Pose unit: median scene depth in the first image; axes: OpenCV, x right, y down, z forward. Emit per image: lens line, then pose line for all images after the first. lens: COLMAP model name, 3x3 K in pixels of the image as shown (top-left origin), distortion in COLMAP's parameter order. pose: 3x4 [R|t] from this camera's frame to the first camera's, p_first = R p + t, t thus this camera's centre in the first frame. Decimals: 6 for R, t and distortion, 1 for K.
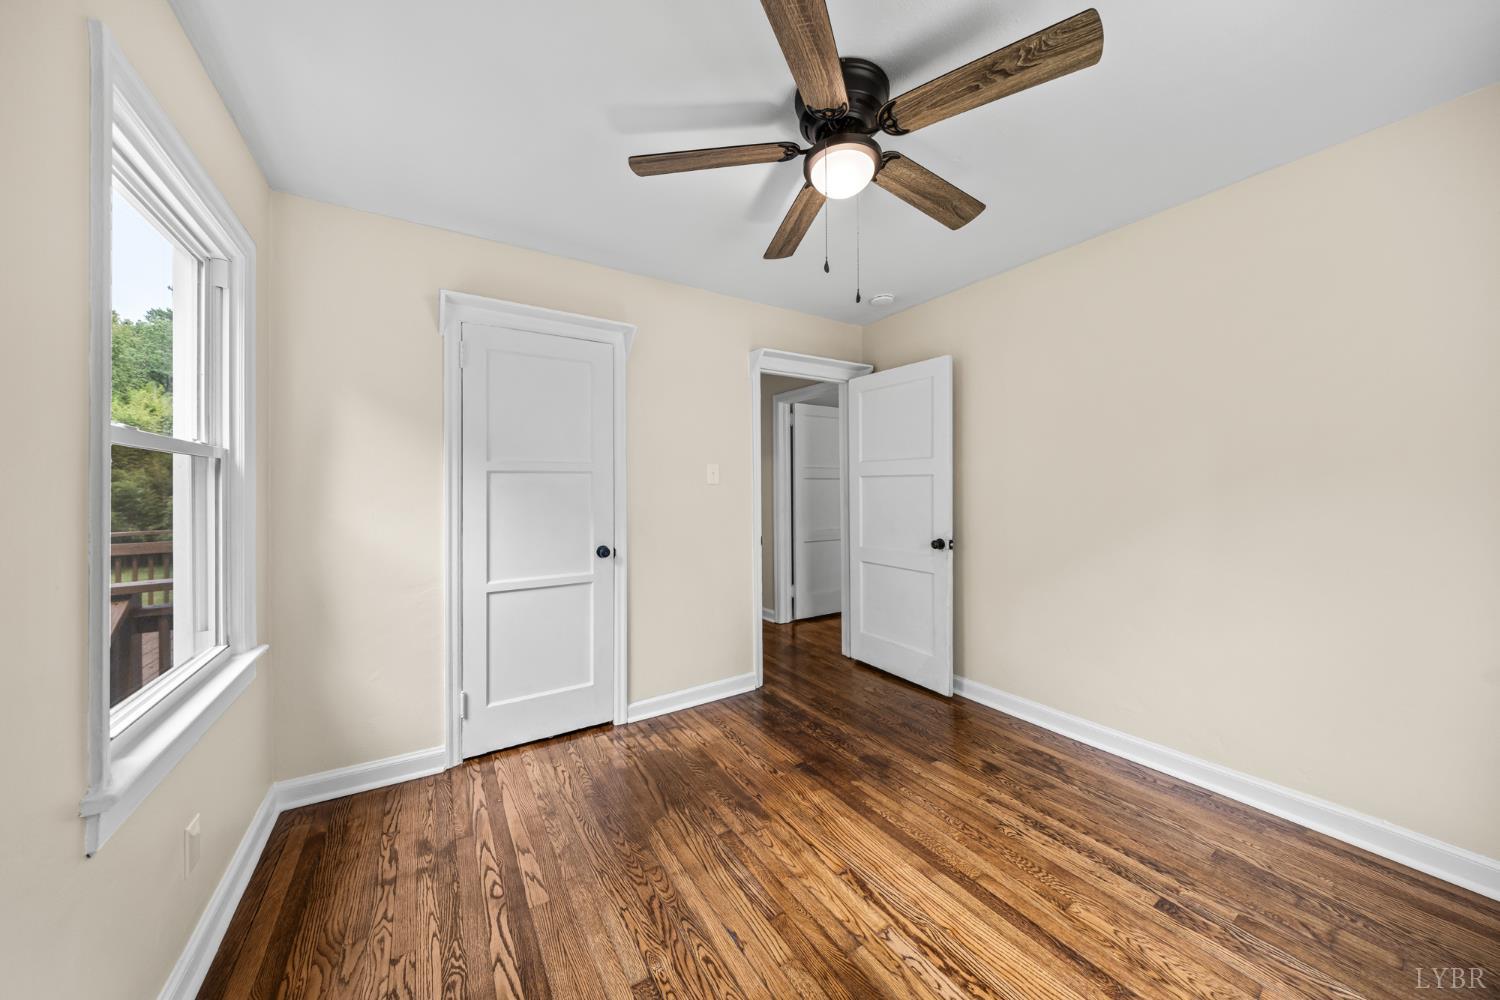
lens RADIAL K [[504.0, 0, 745.3], [0, 504.0, 480.5], [0, 0, 1]] dist [0.002303, -0.000346]
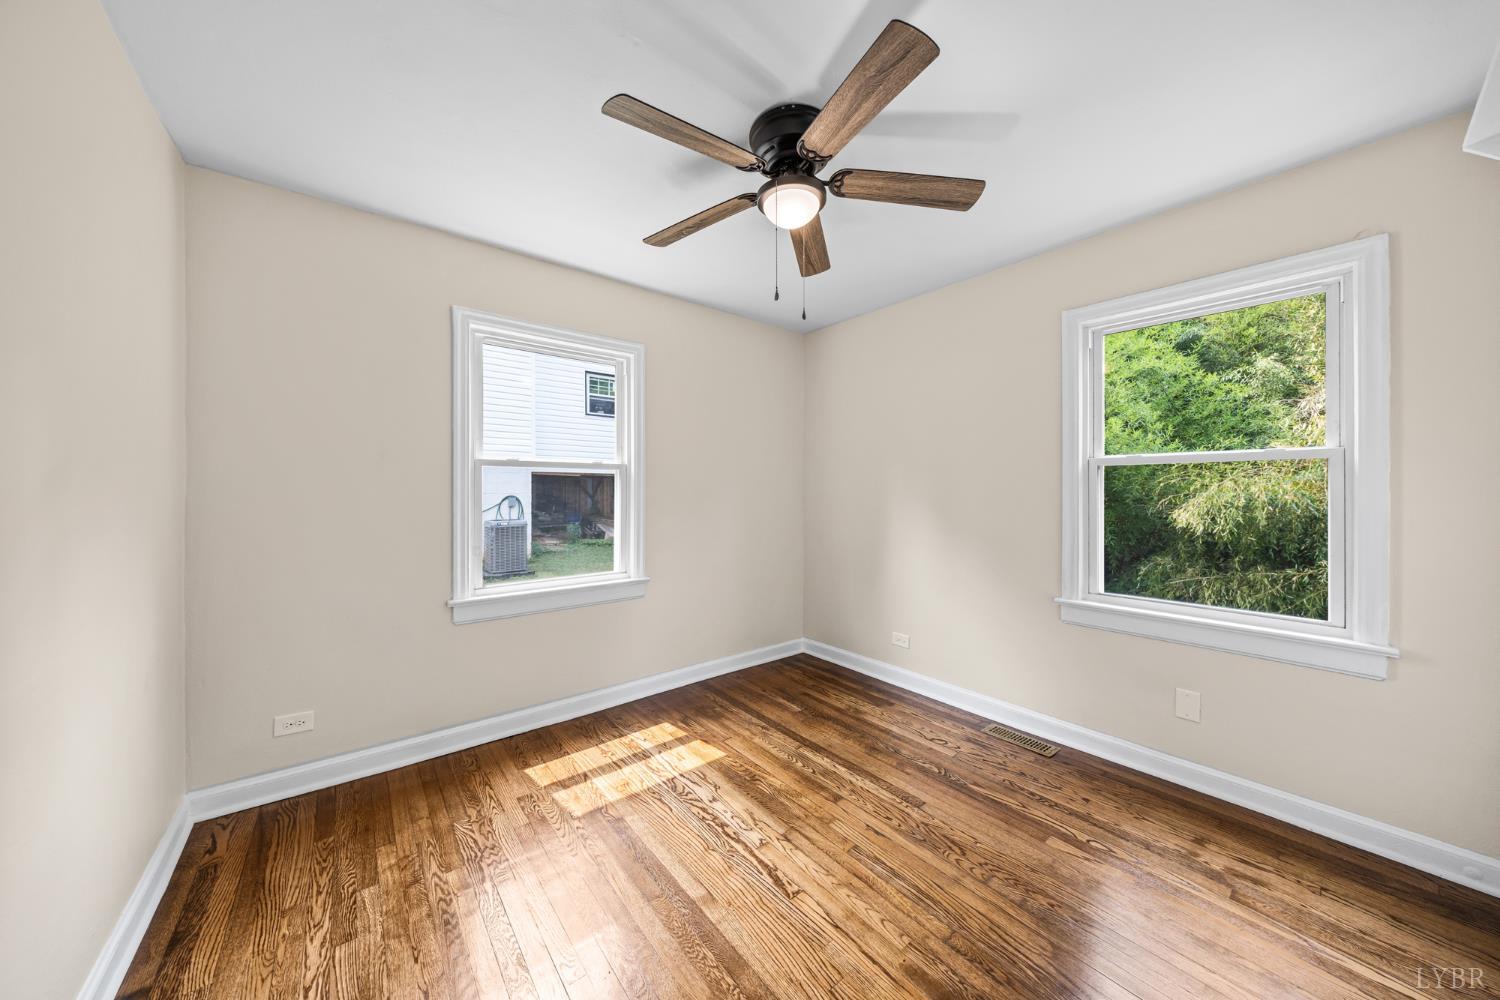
lens RADIAL K [[504.0, 0, 737.7], [0, 504.0, 492.4], [0, 0, 1]] dist [0.002303, -0.000346]
pose [[-0.995620, 0.007057, -0.093226, 0.317671], [0.007362, 0.999969, -0.002923, 0.018585], [0.093203, -0.003597, -0.995641, 1.591222]]
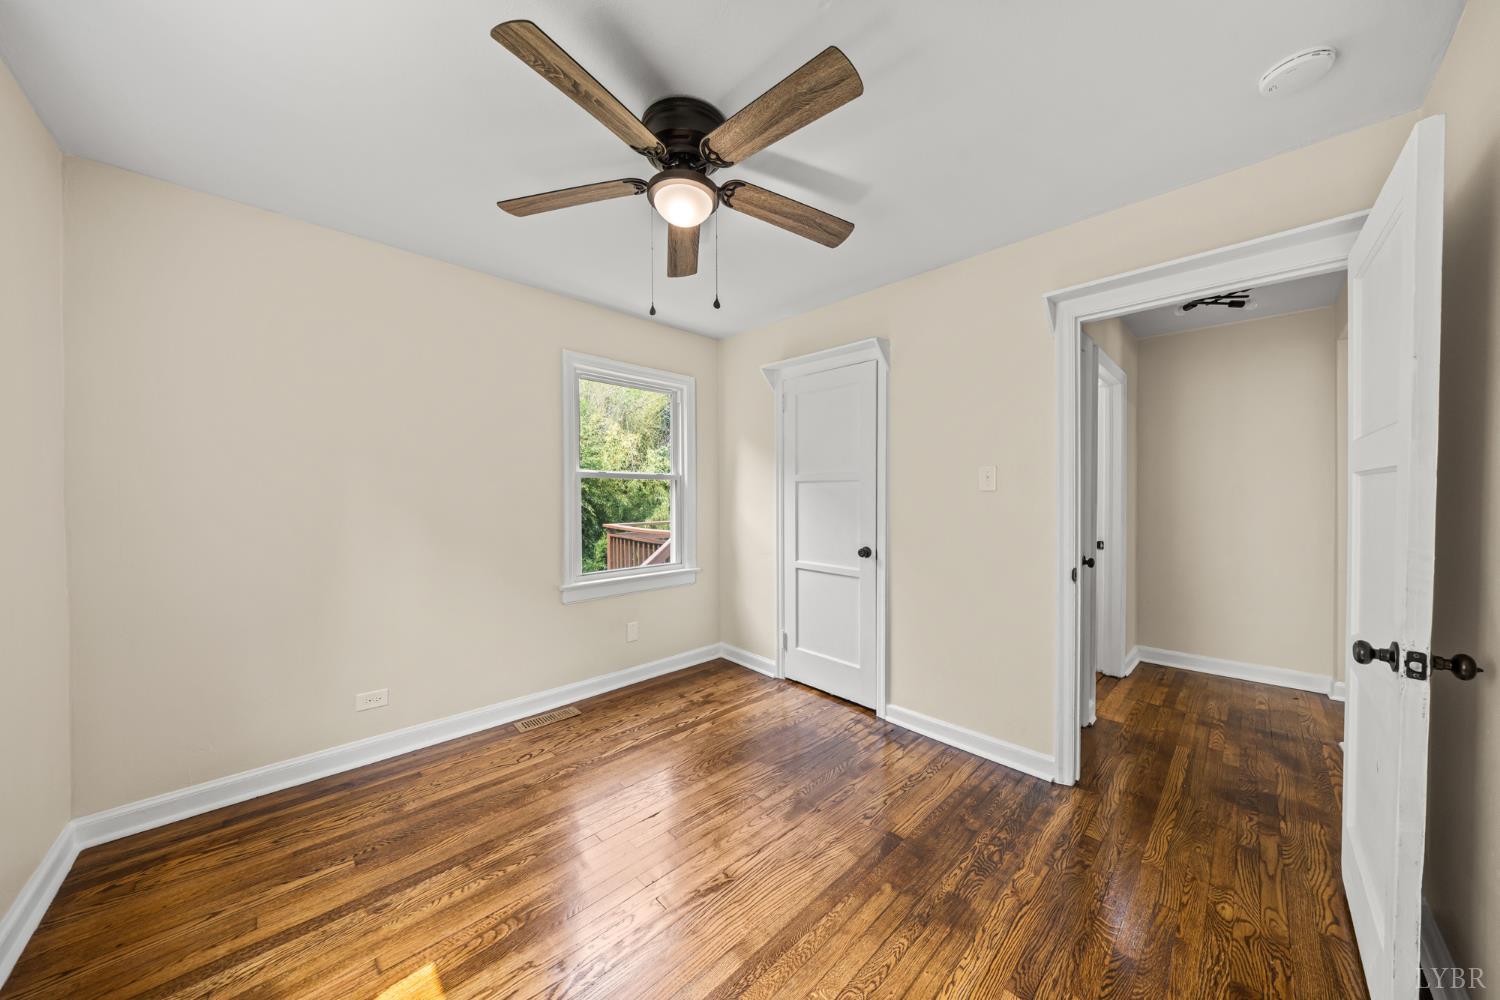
lens RADIAL K [[504.0, 0, 751.4], [0, 504.0, 495.2], [0, 0, 1]] dist [0.002303, -0.000346]
pose [[0.195481, 0.011305, -0.980642, 0.976065], [0.008297, 0.999879, 0.013181, -0.000486], [0.980672, -0.010713, 0.195363, 0.703842]]
